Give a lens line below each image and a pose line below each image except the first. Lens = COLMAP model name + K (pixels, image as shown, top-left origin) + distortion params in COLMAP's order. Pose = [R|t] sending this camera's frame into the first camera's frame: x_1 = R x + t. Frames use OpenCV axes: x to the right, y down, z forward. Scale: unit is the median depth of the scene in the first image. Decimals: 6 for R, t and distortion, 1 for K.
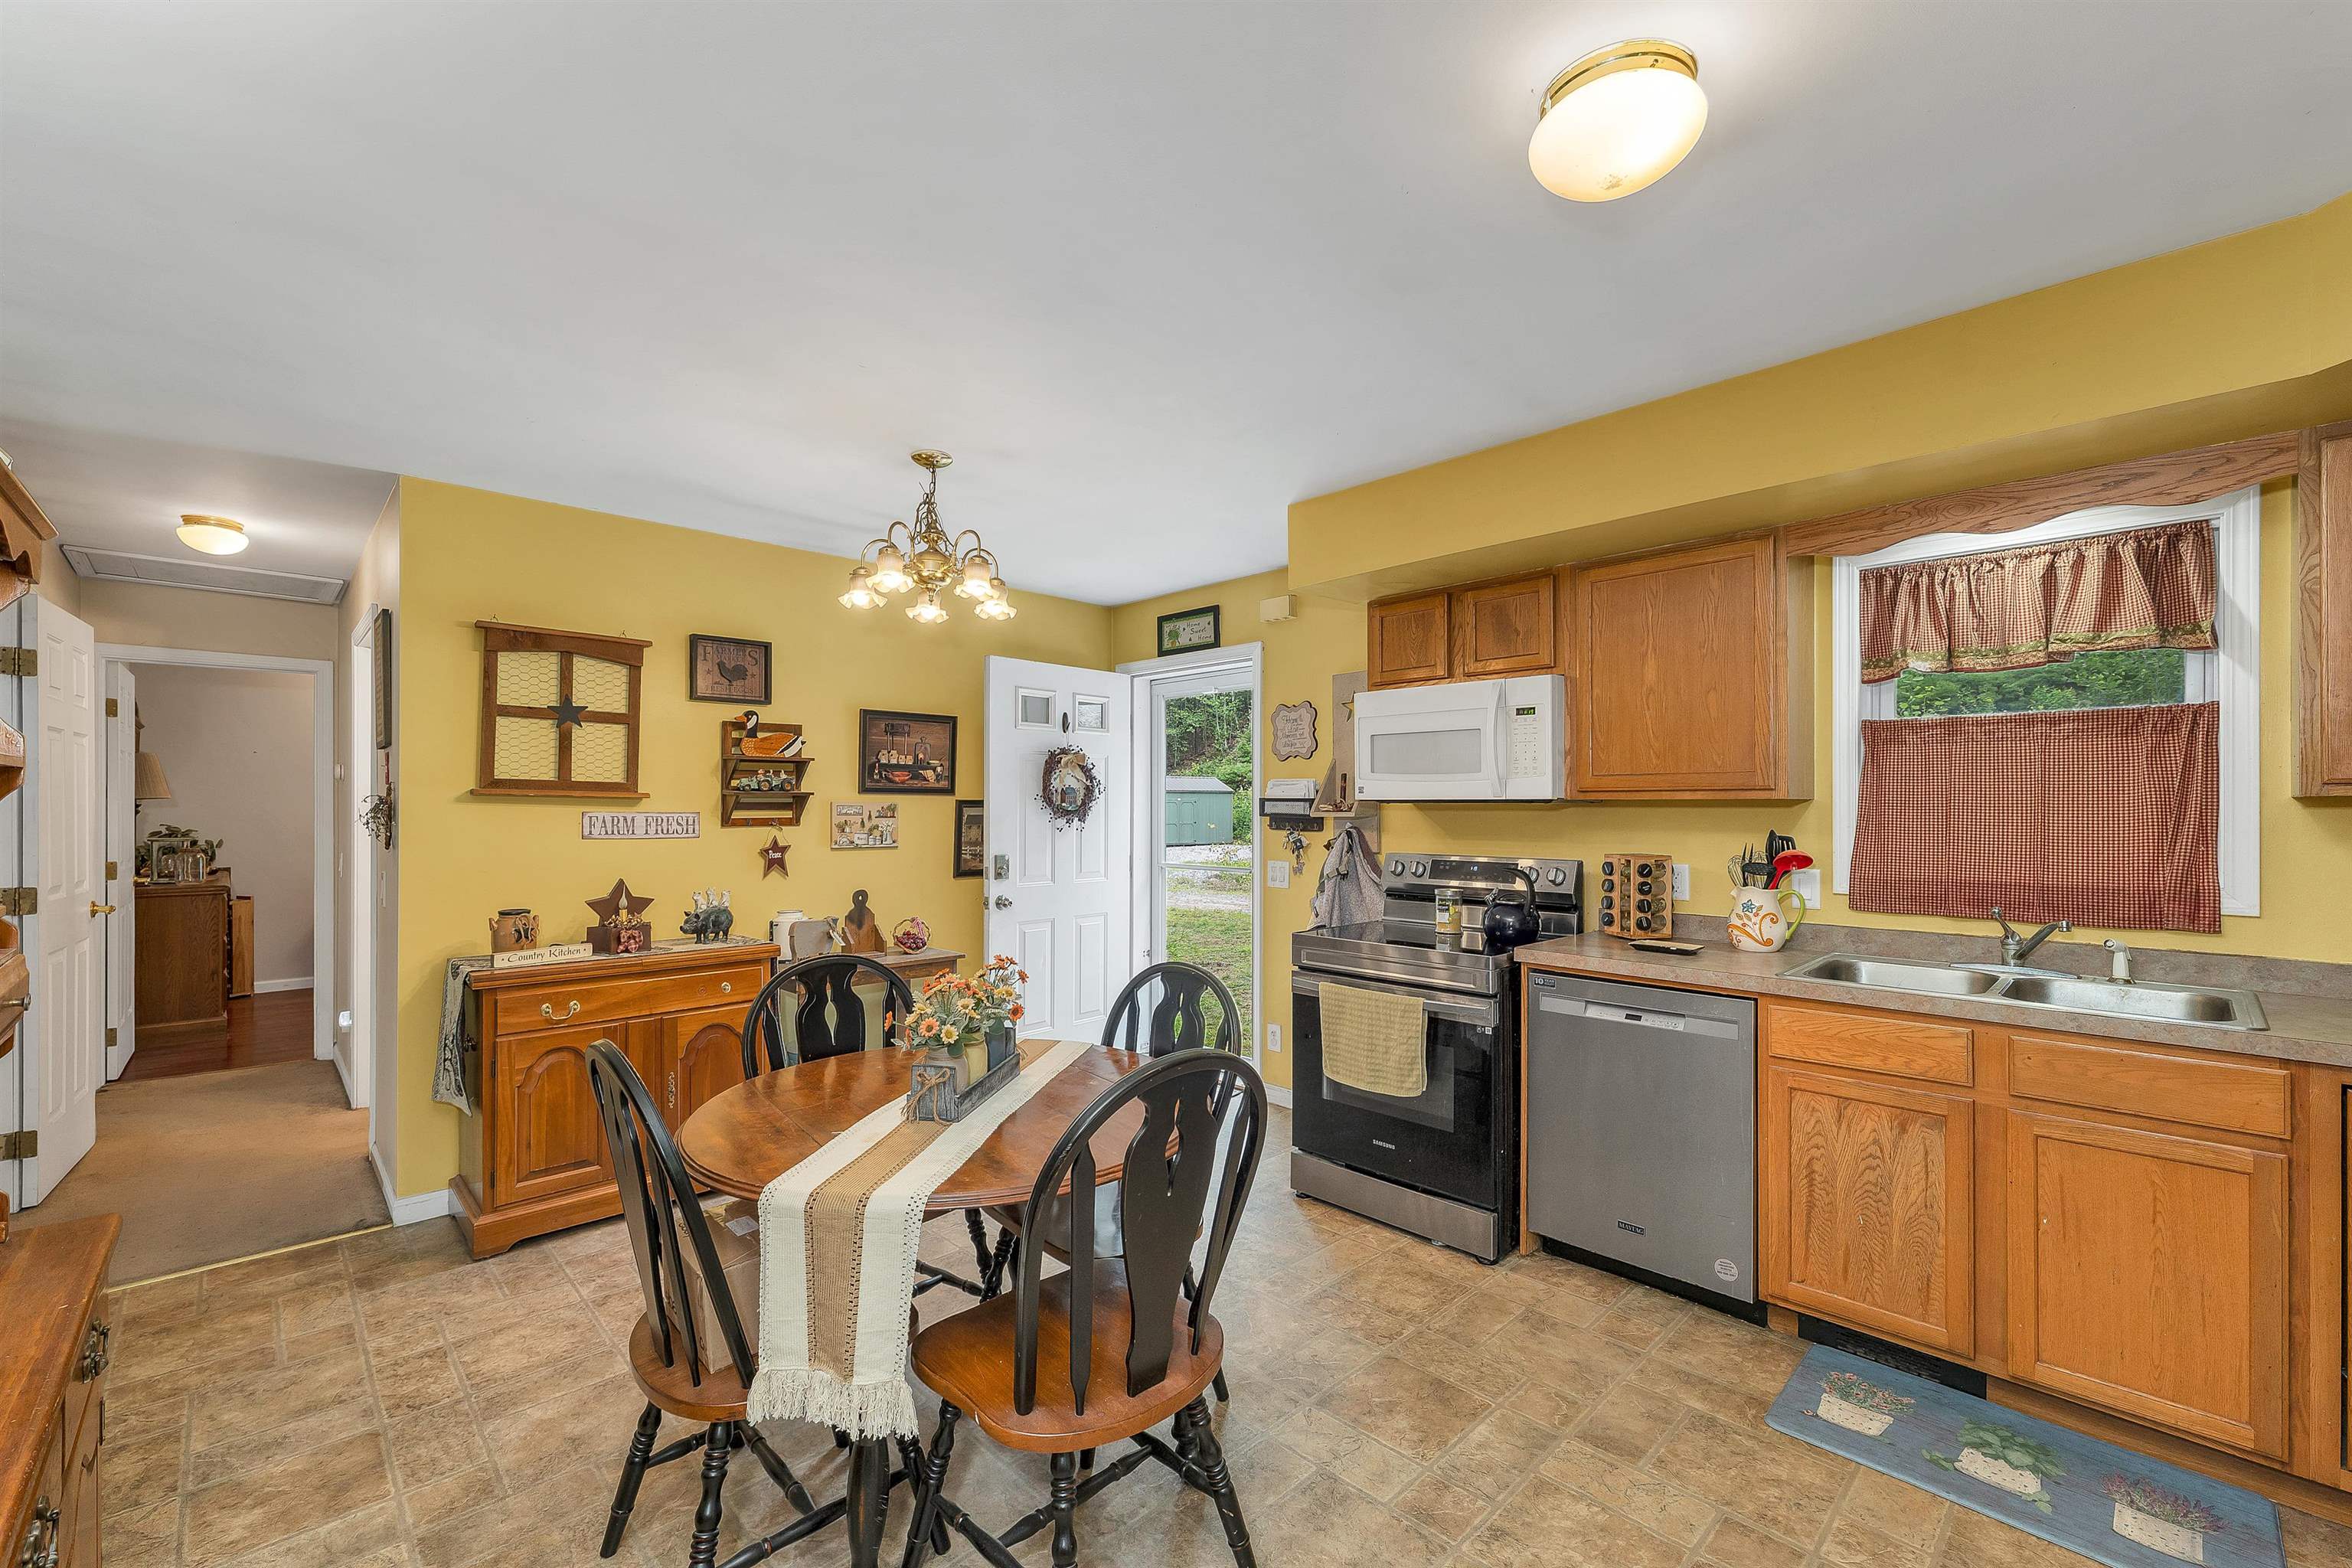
lens RADIAL K [[965.9, 0, 1155.6], [0, 965.9, 783.7], [0, 0, 1]] dist [-0.001743, -0.000137]
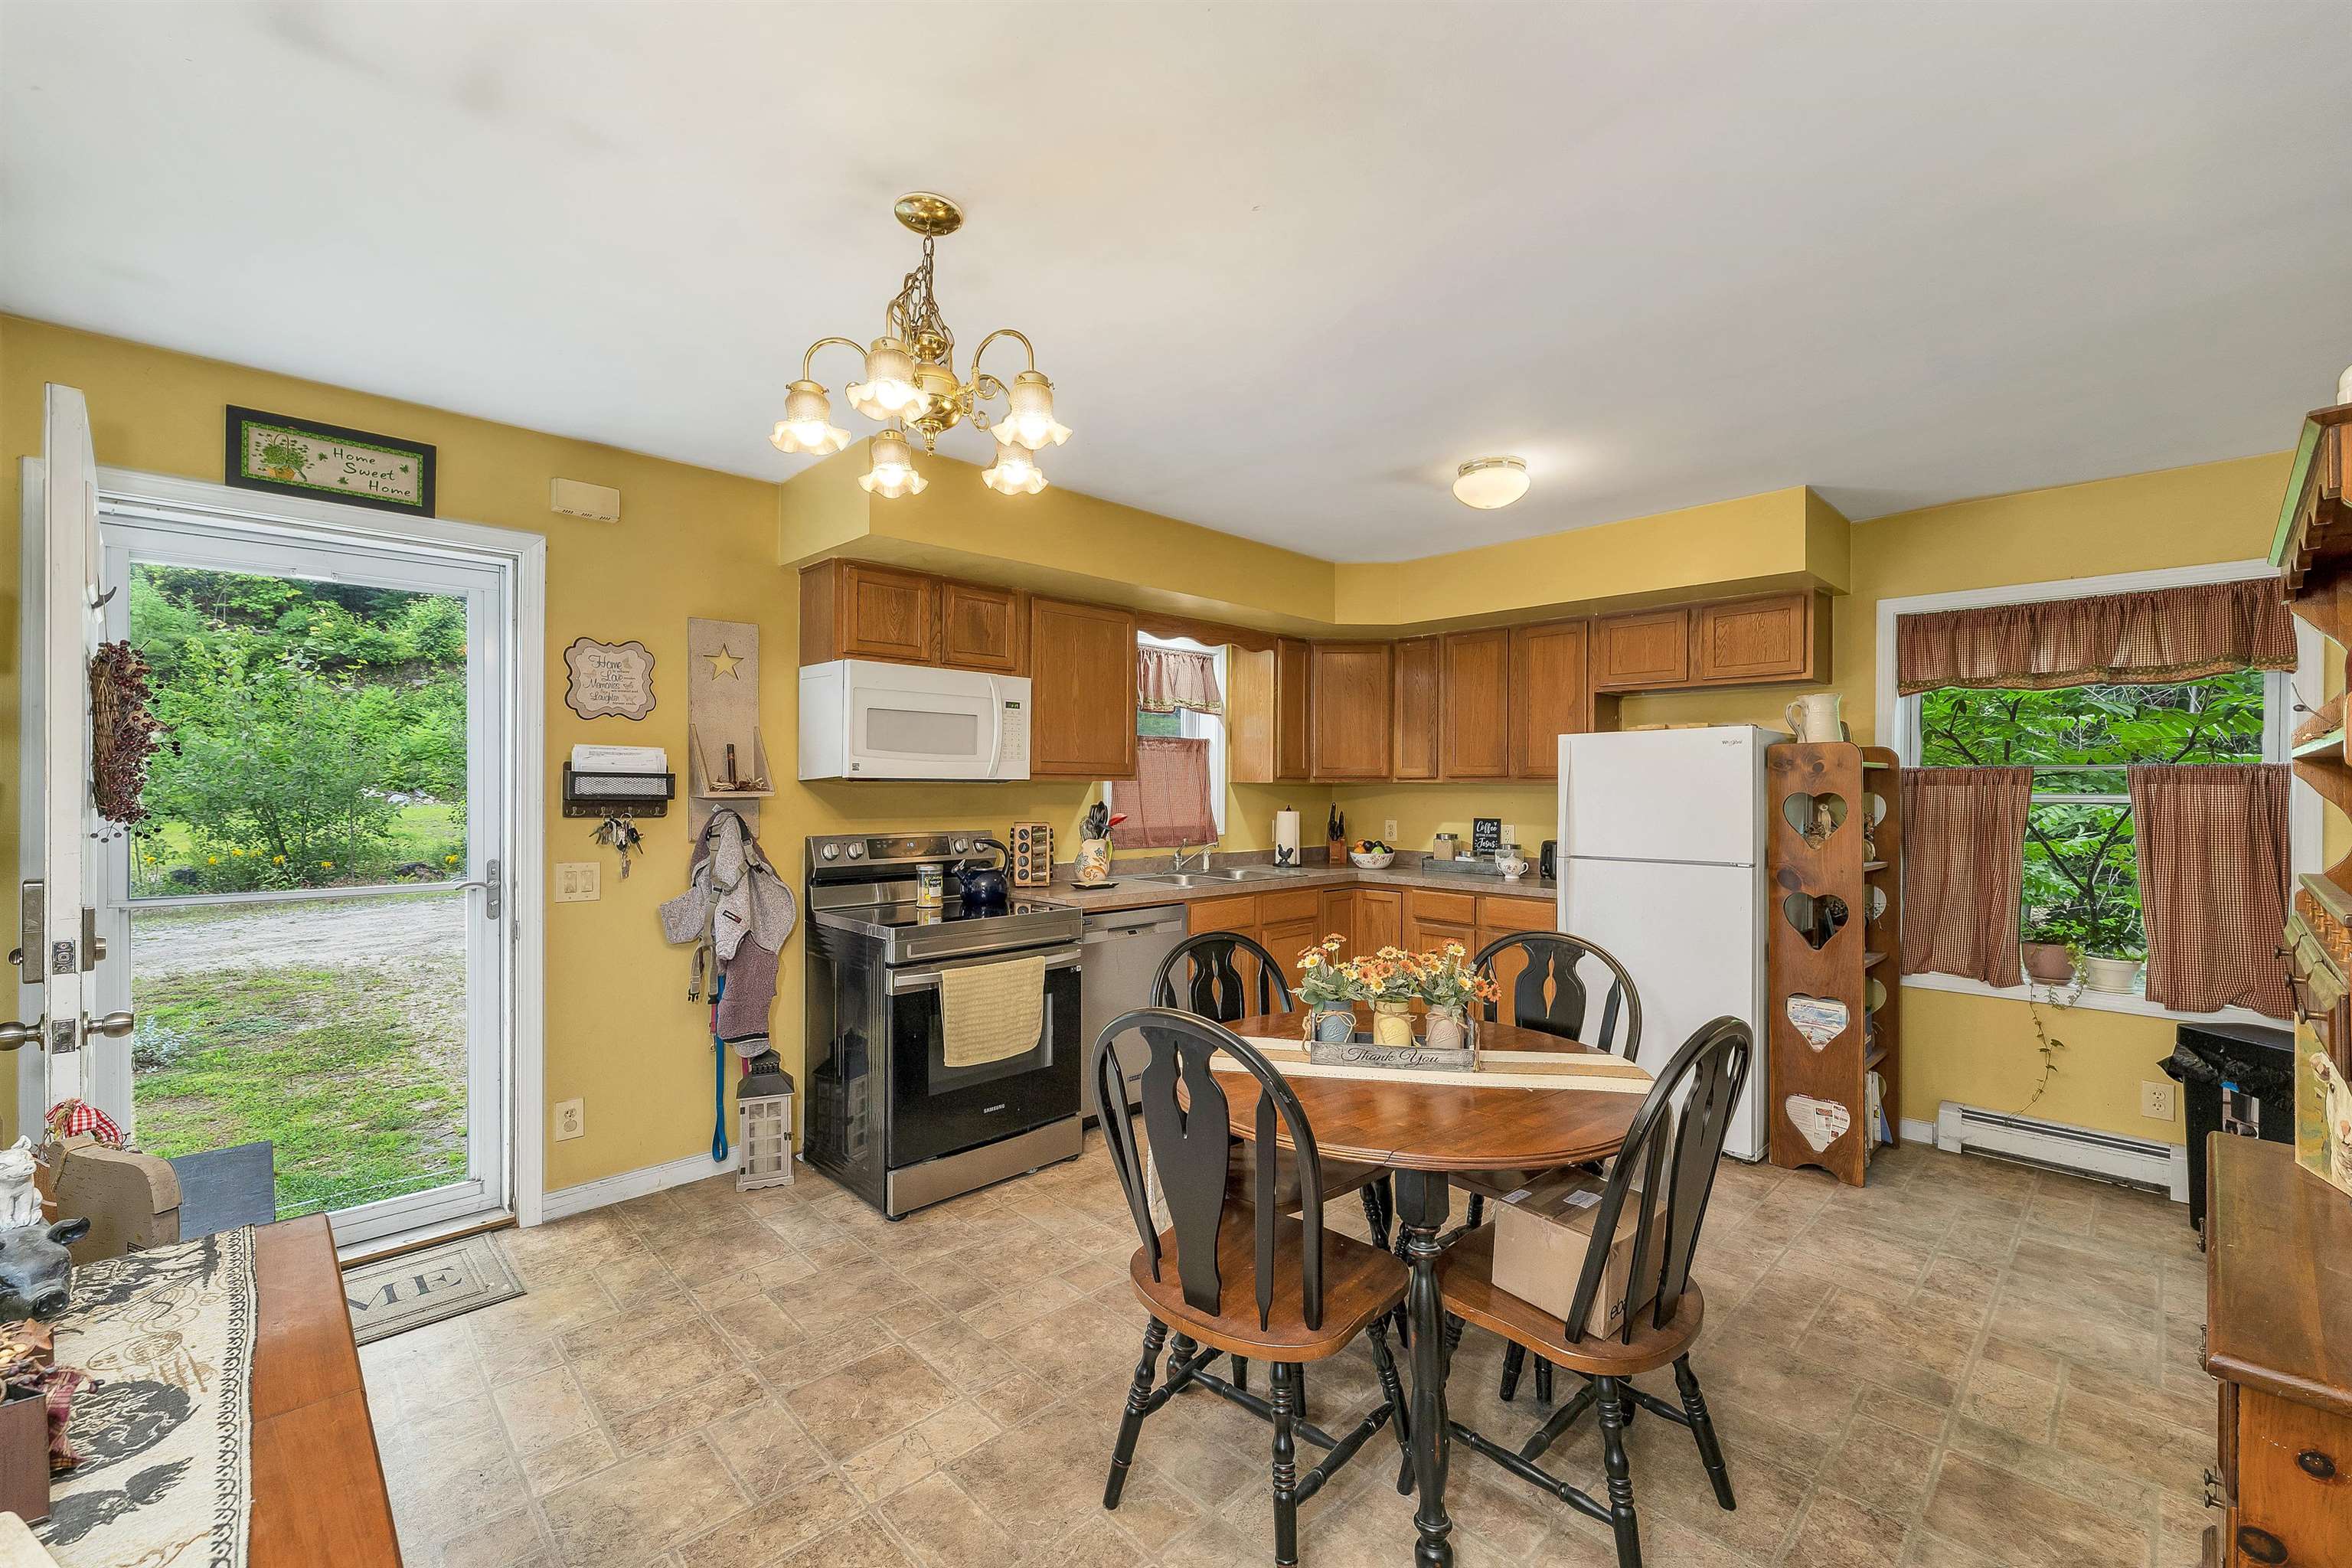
lens RADIAL K [[965.9, 0, 1155.6], [0, 965.9, 783.7], [0, 0, 1]] dist [-0.001743, -0.000137]
pose [[0.000837, -0.003497, 0.999994, -0.691739], [-0.031209, 0.999507, 0.003522, 0.009572], [-0.999513, -0.031212, 0.000727, 0.711584]]
